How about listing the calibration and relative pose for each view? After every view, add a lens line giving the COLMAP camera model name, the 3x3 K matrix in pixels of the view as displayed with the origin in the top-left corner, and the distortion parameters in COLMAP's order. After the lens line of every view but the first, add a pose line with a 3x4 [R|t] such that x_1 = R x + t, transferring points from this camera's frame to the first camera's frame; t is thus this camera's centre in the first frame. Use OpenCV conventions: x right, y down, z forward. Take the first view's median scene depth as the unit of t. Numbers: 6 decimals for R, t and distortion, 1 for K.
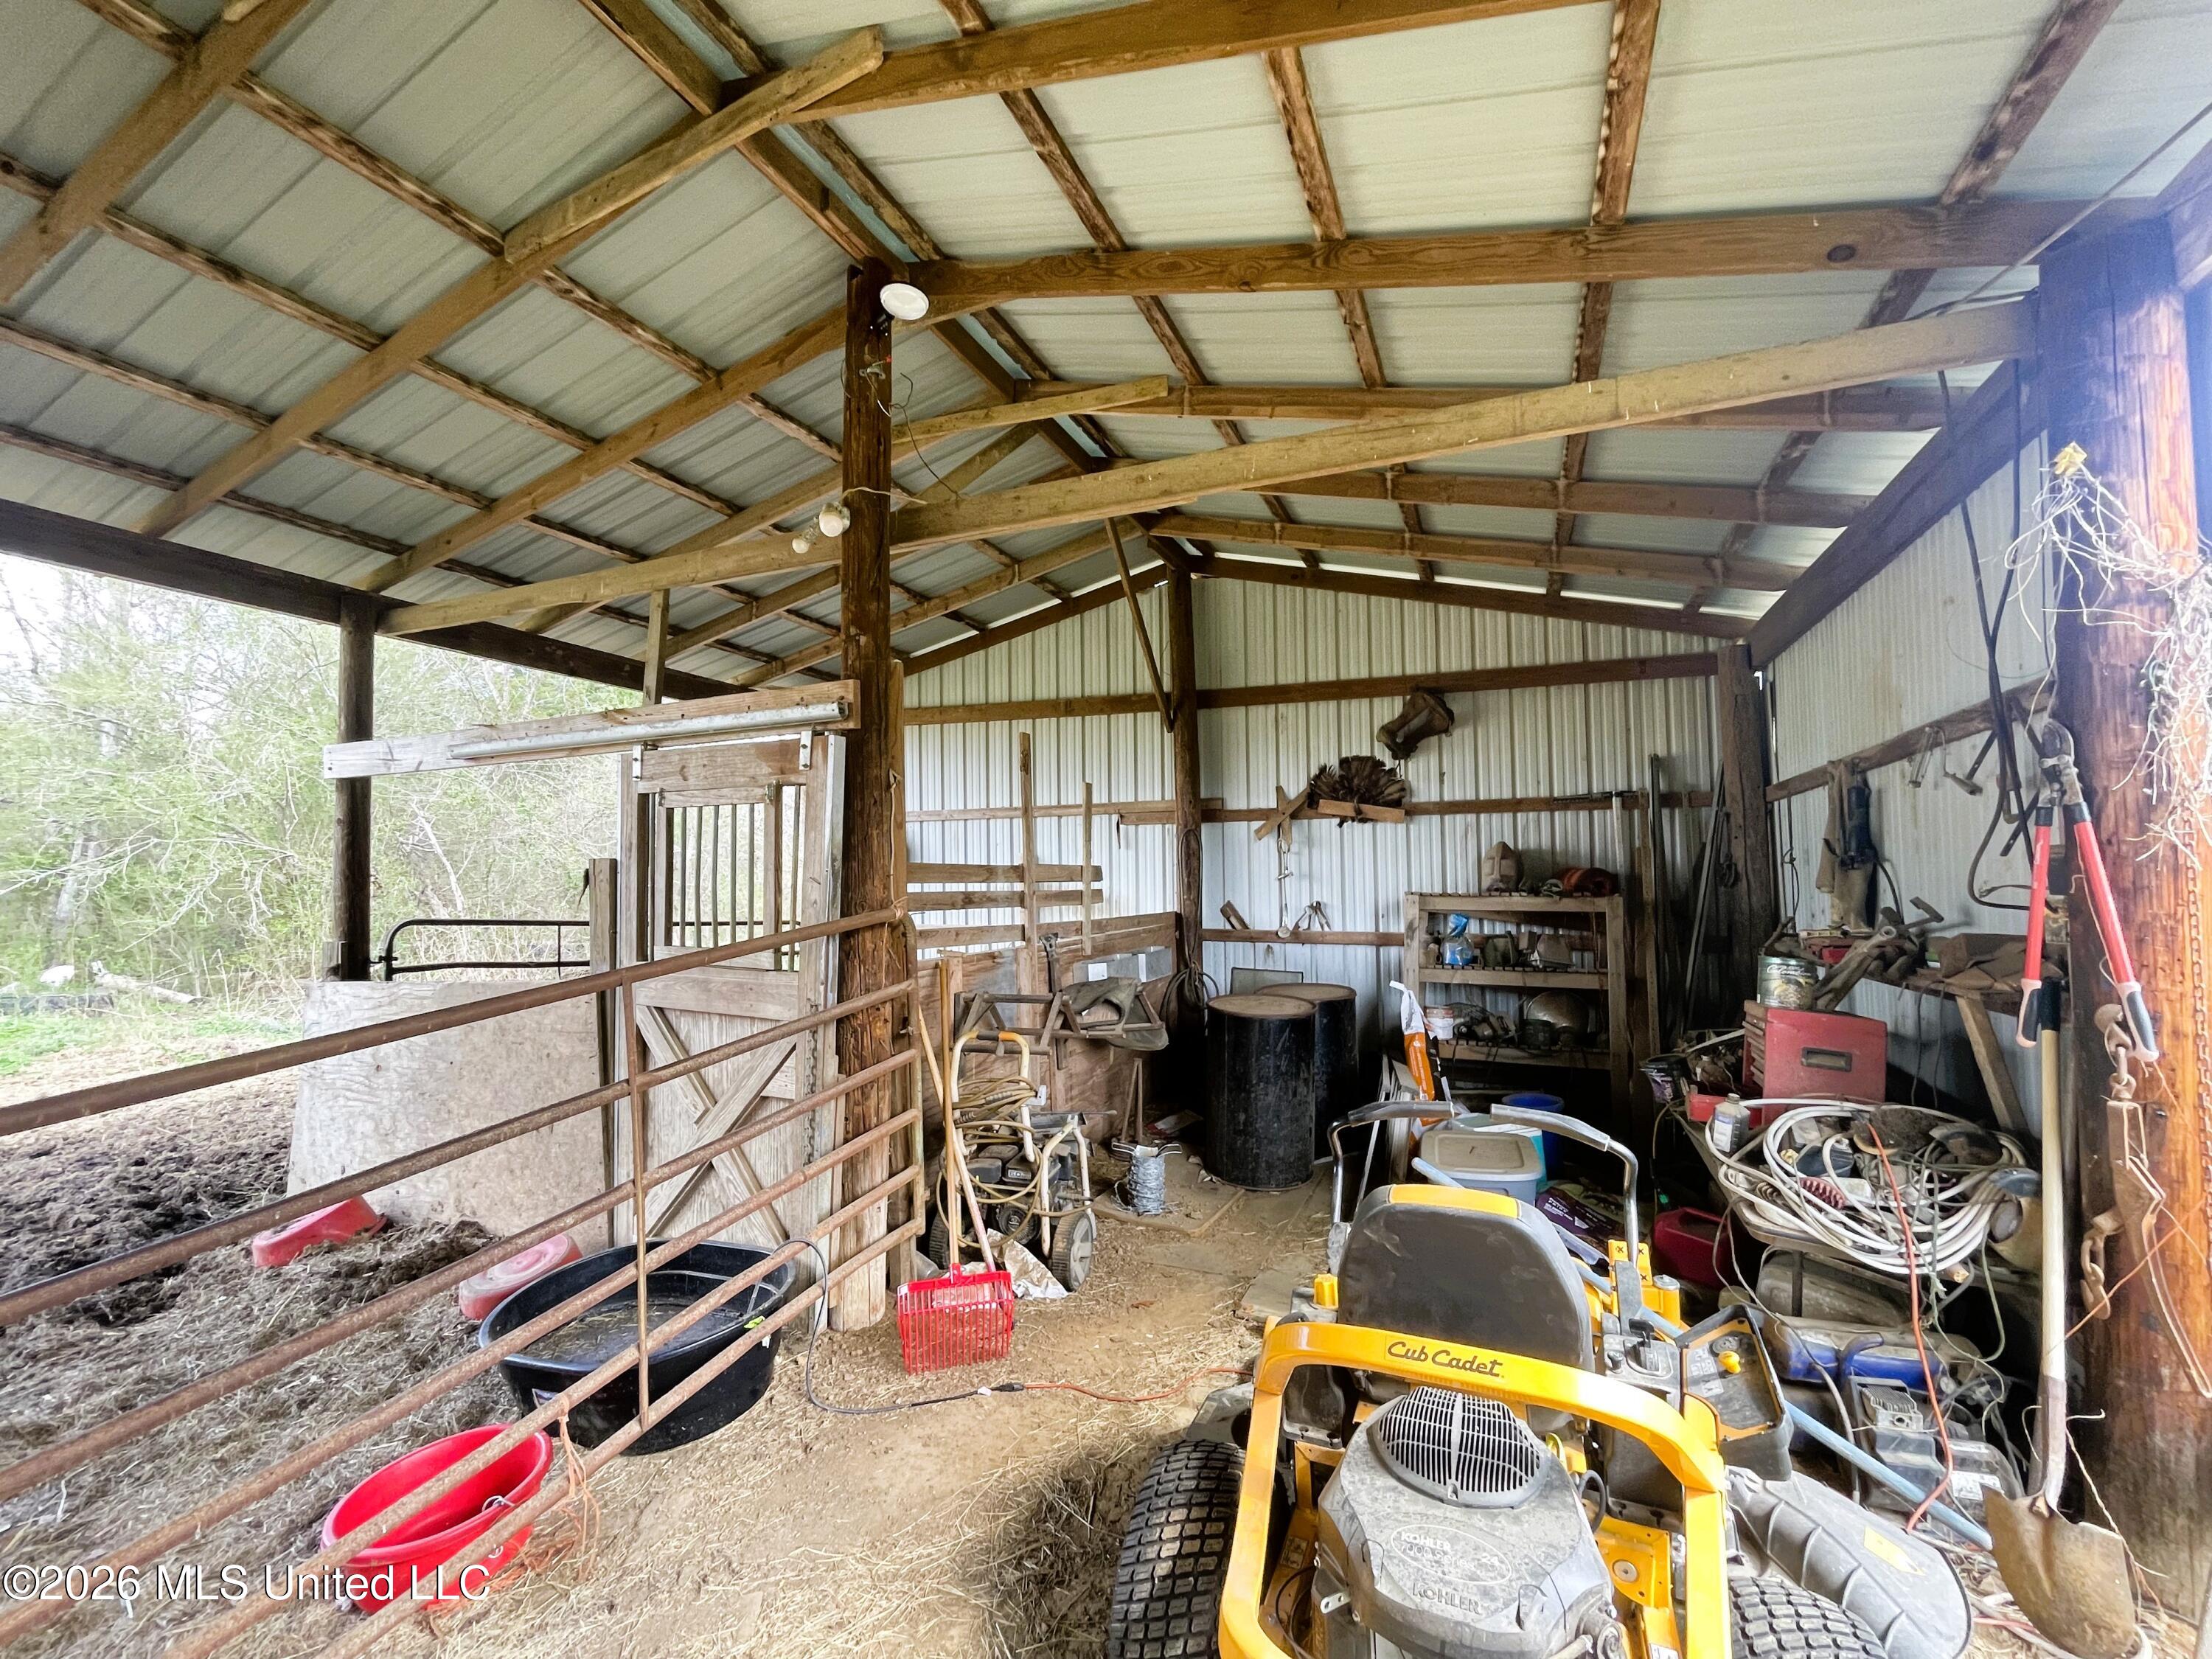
lens RADIAL K [[882.5, 0, 1112.2], [0, 882.5, 823.9], [0, 0, 1]] dist [0.001246, 0.000083]
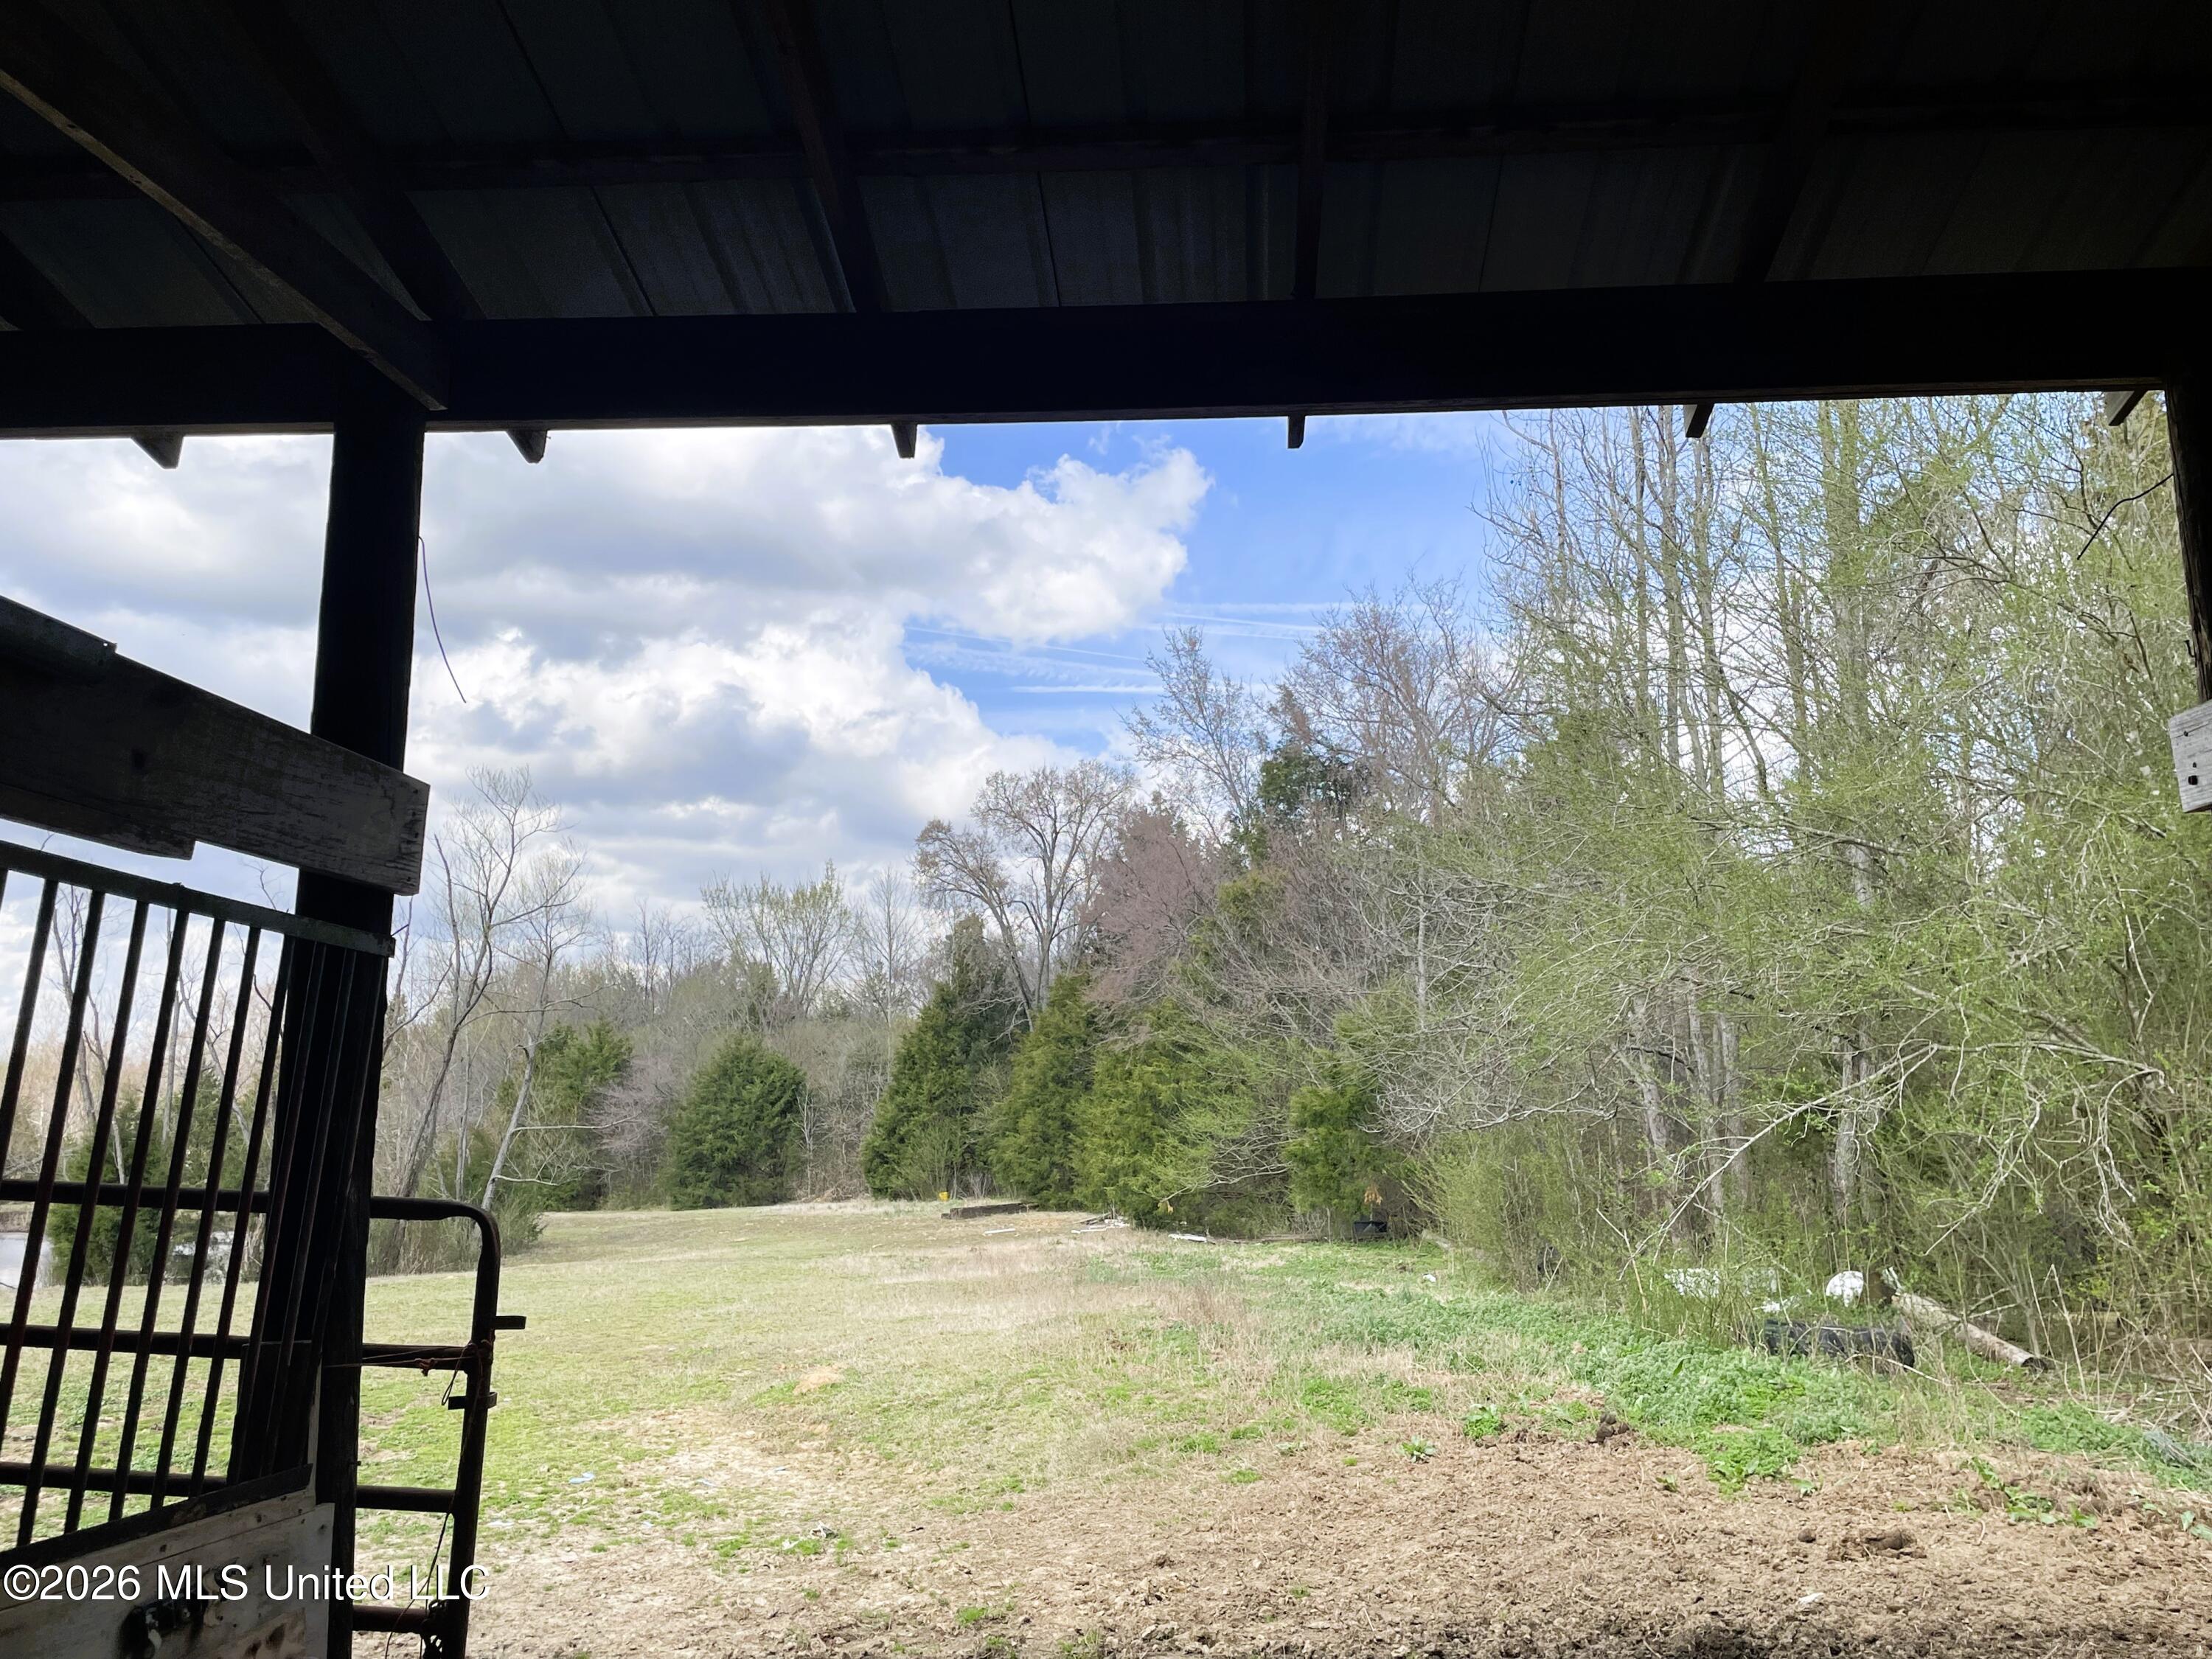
lens RADIAL K [[1863.4, 0, 1107.0], [0, 1863.4, 823.0], [0, 0, 1]] dist [-0.001884, -0.003179]
pose [[0.305086, -0.140842, -0.941852, -0.141984], [0.047580, 0.990022, -0.132633, 0.008862], [0.951135, -0.004349, 0.308744, 0.159226]]
